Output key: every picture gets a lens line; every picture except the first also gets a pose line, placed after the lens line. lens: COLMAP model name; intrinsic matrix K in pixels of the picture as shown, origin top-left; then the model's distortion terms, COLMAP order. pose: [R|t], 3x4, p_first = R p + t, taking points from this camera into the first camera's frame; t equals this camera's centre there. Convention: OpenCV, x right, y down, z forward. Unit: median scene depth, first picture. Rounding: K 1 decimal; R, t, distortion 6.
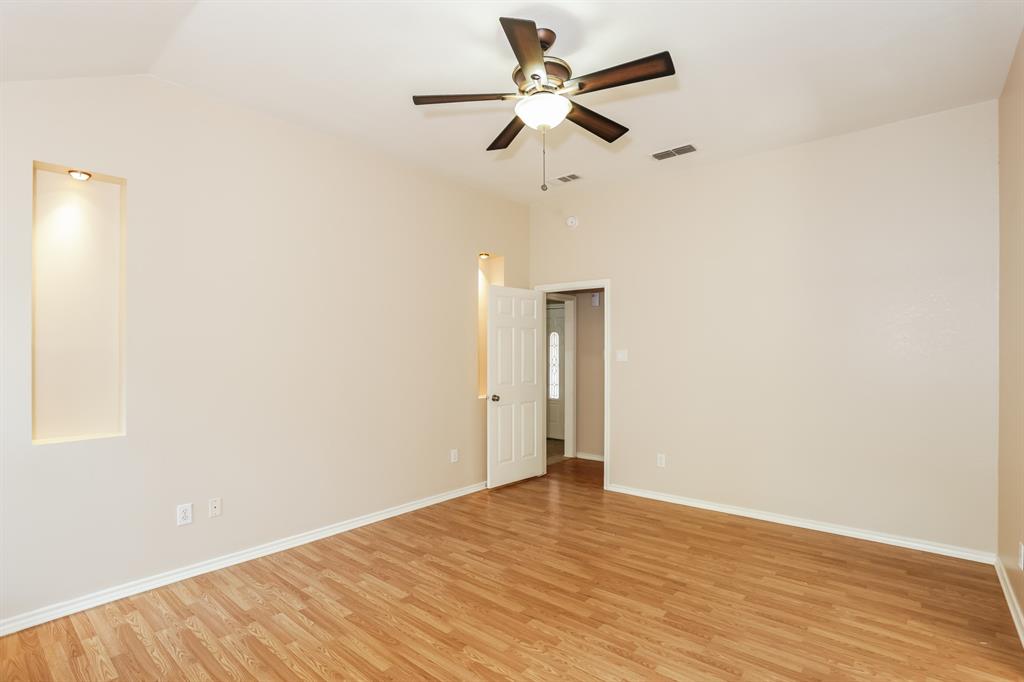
lens RADIAL K [[497.2, 0, 511.3], [0, 497.2, 345.0], [0, 0, 1]] dist [-0.065828, 0.024688]
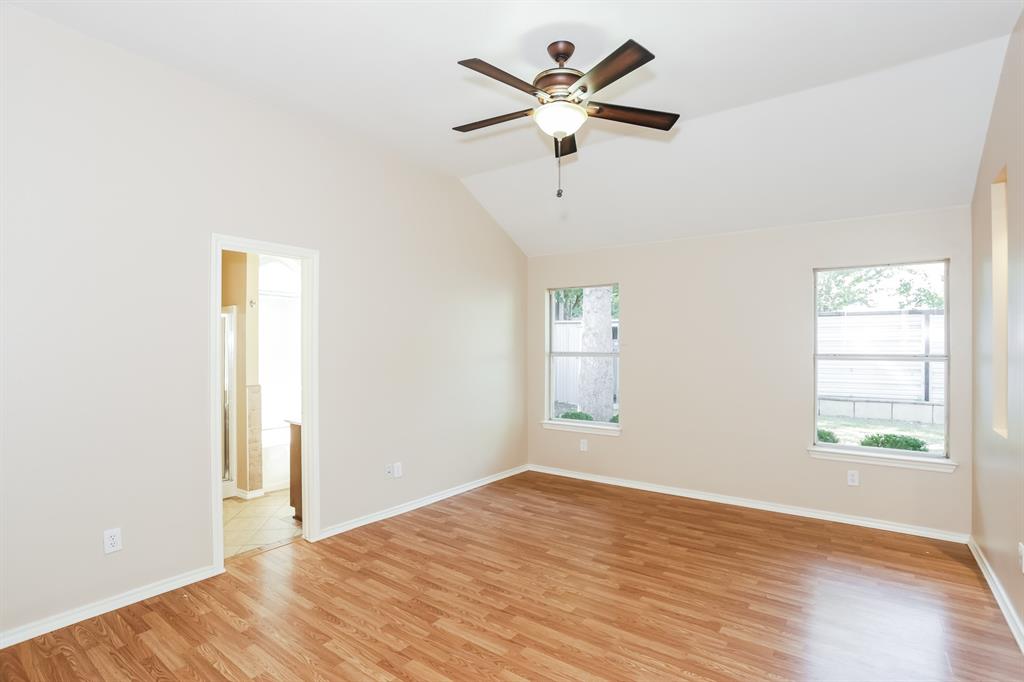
lens RADIAL K [[497.2, 0, 510.4], [0, 497.2, 344.7], [0, 0, 1]] dist [-0.065828, 0.024688]
pose [[-0.998165, 0.001664, -0.060524, 0.228148], [0.002300, 0.999943, -0.010439, 0.013921], [0.060504, -0.010559, -0.998112, 1.991280]]
